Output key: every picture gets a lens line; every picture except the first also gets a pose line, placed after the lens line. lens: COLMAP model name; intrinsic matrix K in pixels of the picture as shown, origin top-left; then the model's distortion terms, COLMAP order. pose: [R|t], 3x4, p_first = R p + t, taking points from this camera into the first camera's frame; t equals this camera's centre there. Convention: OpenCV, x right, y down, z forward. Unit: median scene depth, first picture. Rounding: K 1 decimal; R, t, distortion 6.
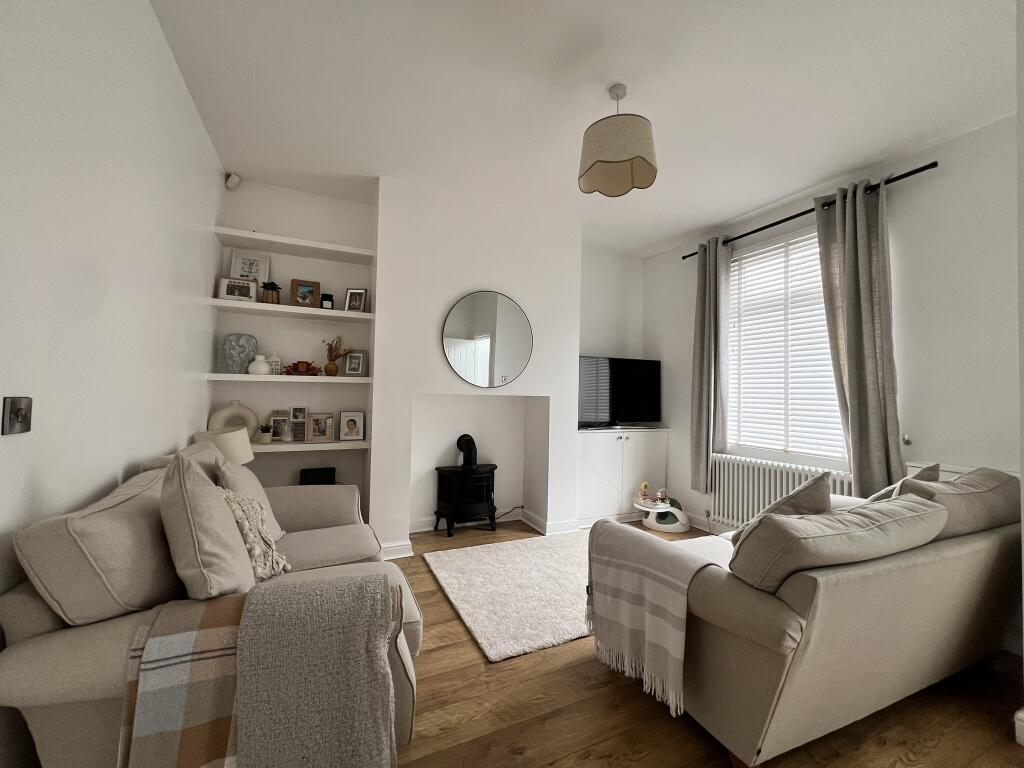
lens RADIAL K [[409.2, 0, 508.3], [0, 409.2, 381.9], [0, 0, 1]] dist [0.002151, 0.000228]
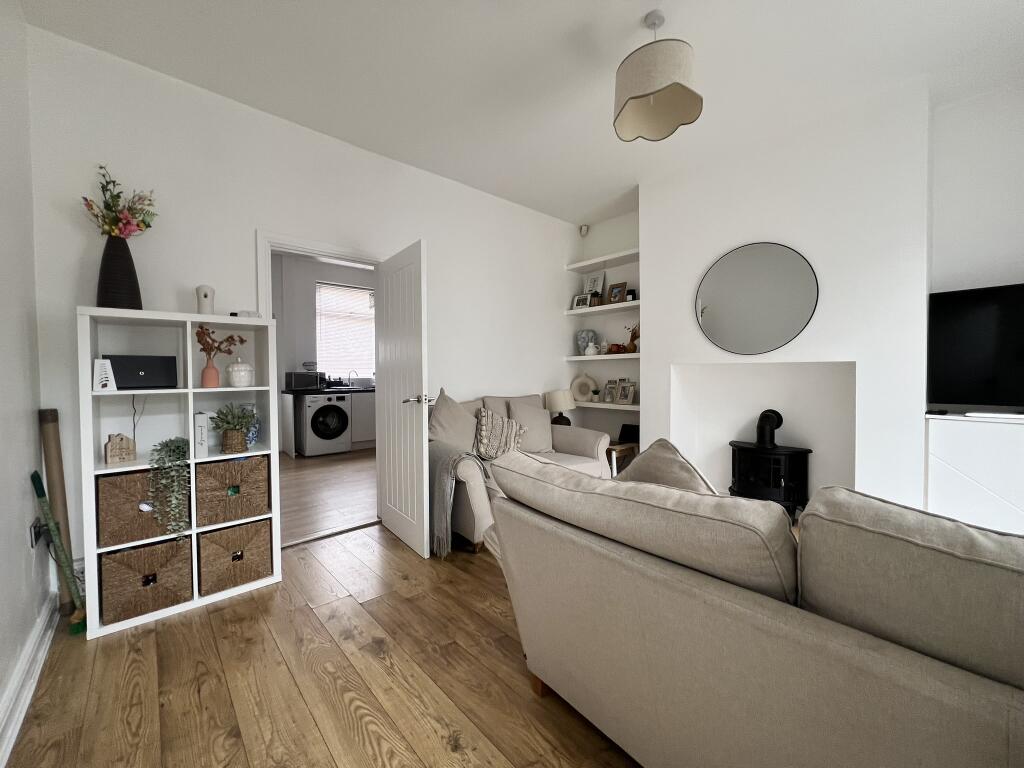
lens RADIAL K [[409.2, 0, 508.3], [0, 409.2, 381.9], [0, 0, 1]] dist [0.002151, 0.000228]
pose [[0.288807, 0.002608, -0.957384, 0.712890], [0.040371, 0.999074, 0.014900, 0.042507], [0.956536, -0.042954, 0.288434, 0.263574]]
